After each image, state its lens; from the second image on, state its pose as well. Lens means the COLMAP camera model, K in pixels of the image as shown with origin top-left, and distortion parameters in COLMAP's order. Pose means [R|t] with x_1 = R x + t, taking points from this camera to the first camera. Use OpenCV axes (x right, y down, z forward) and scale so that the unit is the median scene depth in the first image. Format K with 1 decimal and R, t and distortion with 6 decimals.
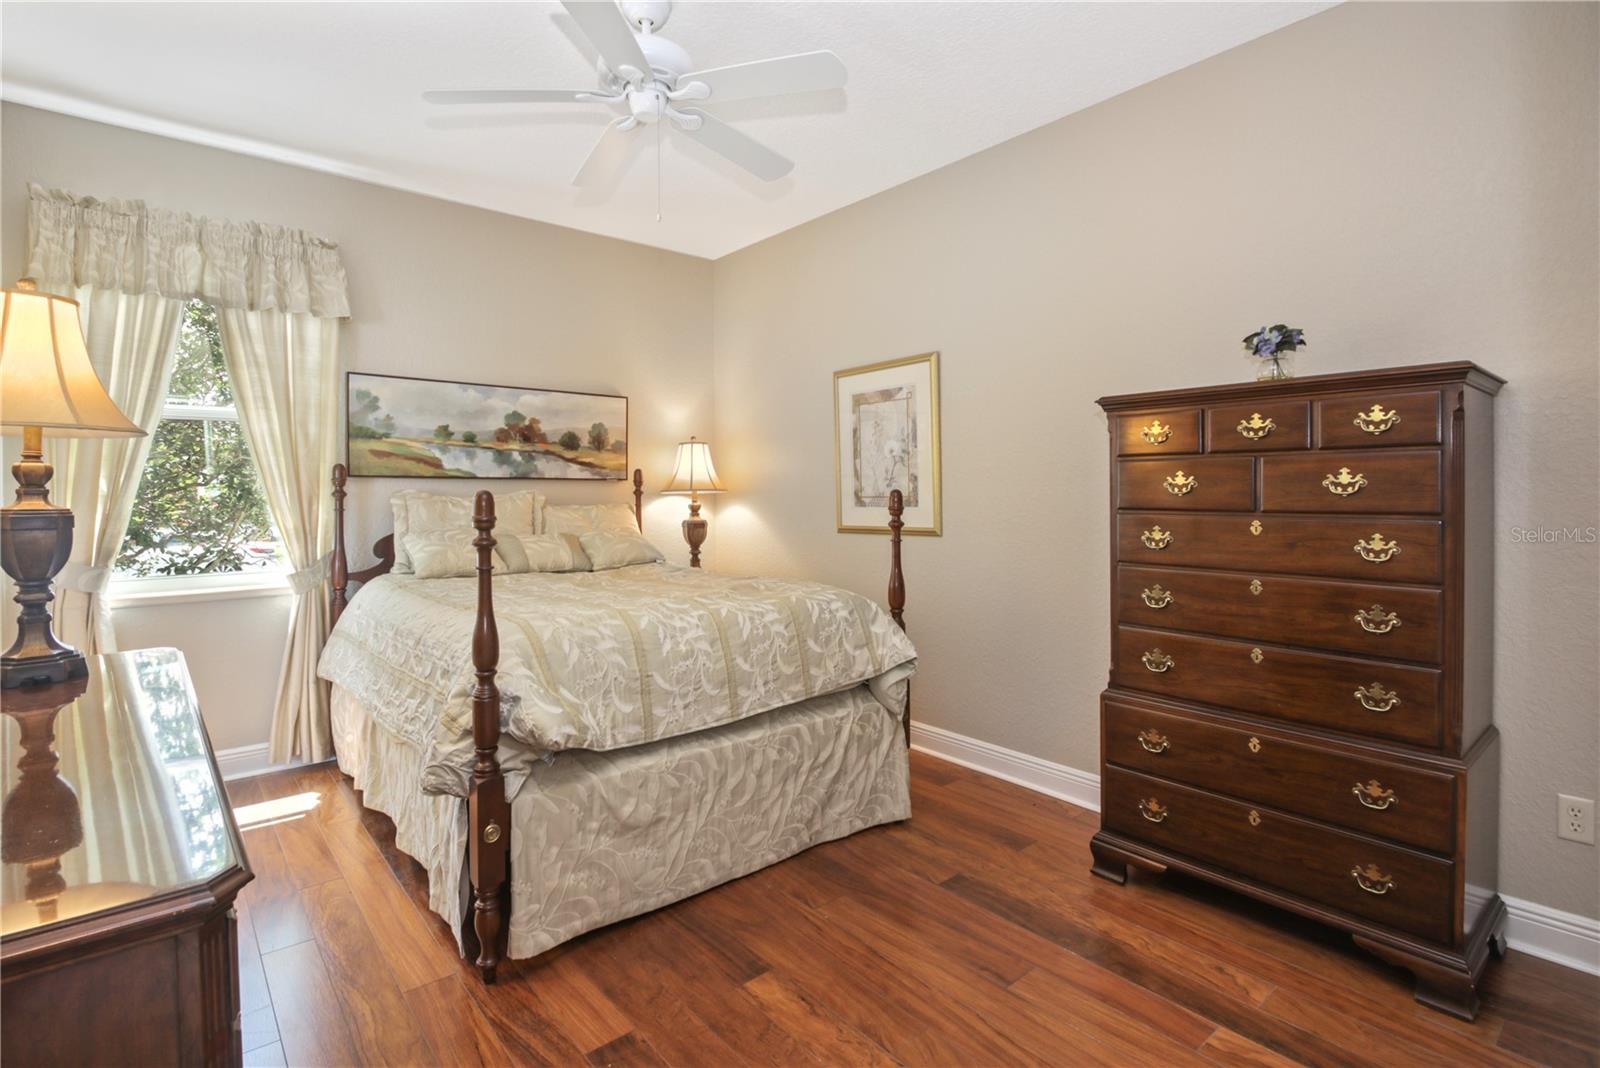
lens RADIAL K [[771.0, 0, 773.5], [0, 771.0, 497.4], [0, 0, 1]] dist [-0.000954, -0.000620]
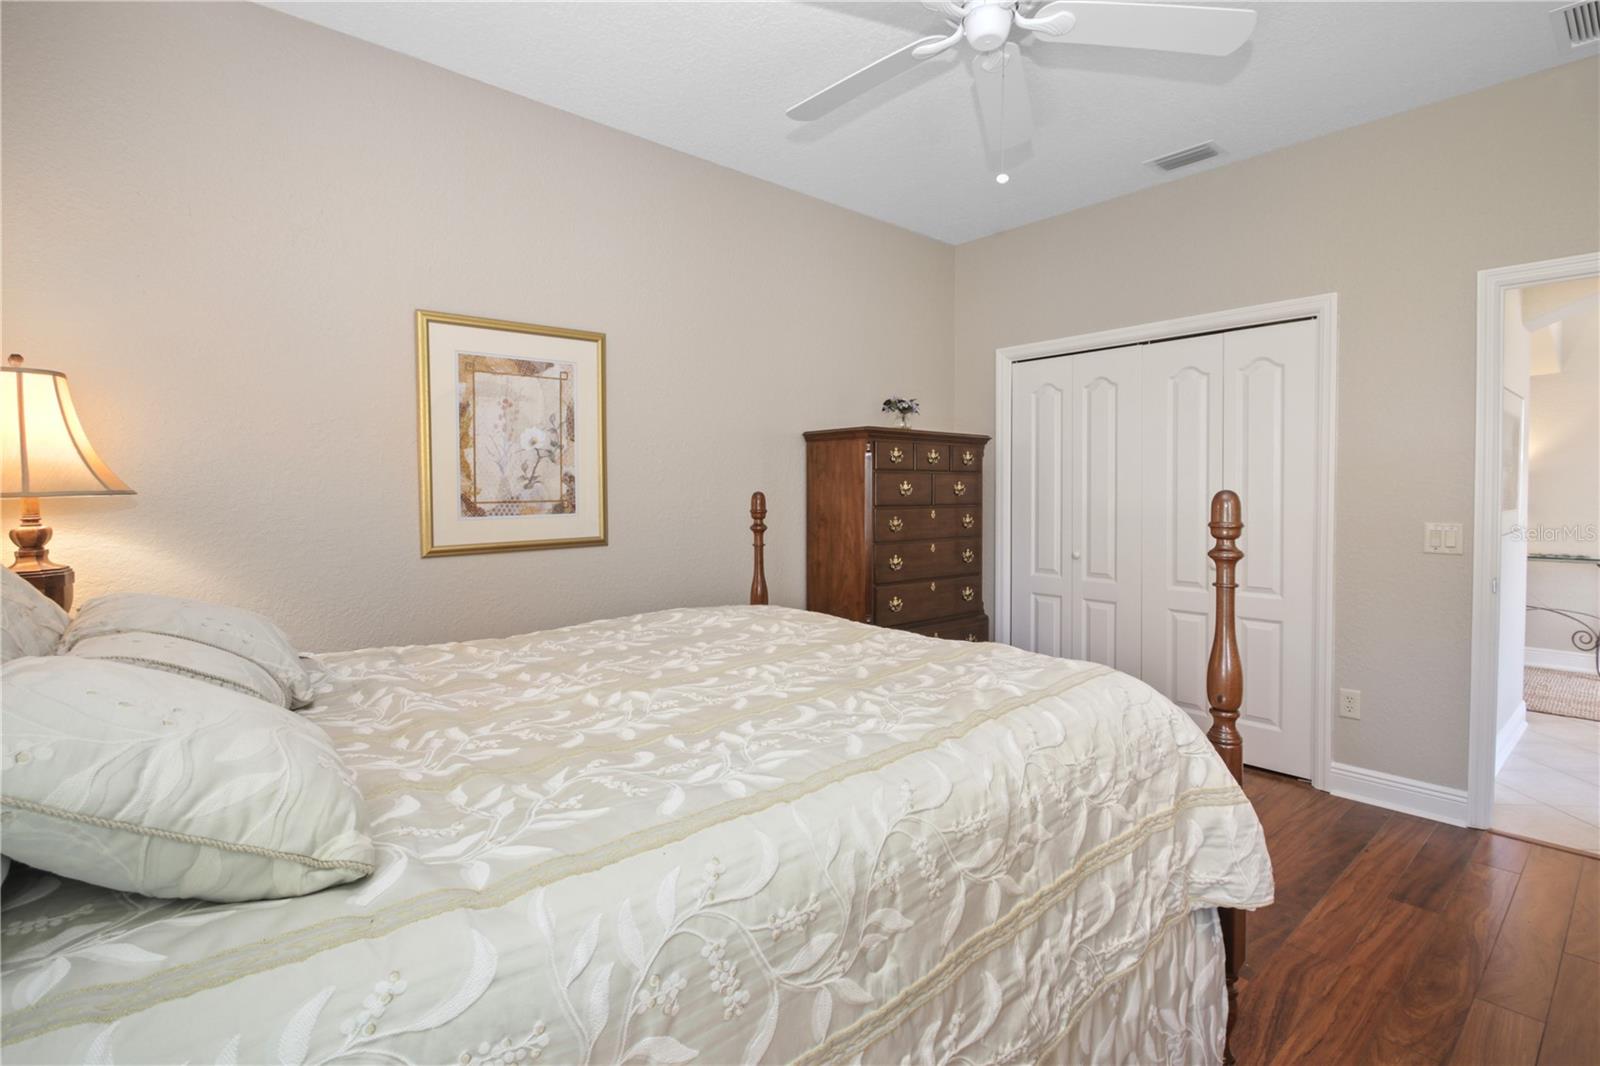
lens RADIAL K [[771.0, 0, 773.5], [0, 771.0, 496.4], [0, 0, 1]] dist [-0.000954, -0.000620]
pose [[-0.022867, -0.004750, 0.999727, -0.629024], [0.009207, 0.999945, 0.004962, -0.007840], [-0.999696, 0.009318, -0.022822, 0.789336]]
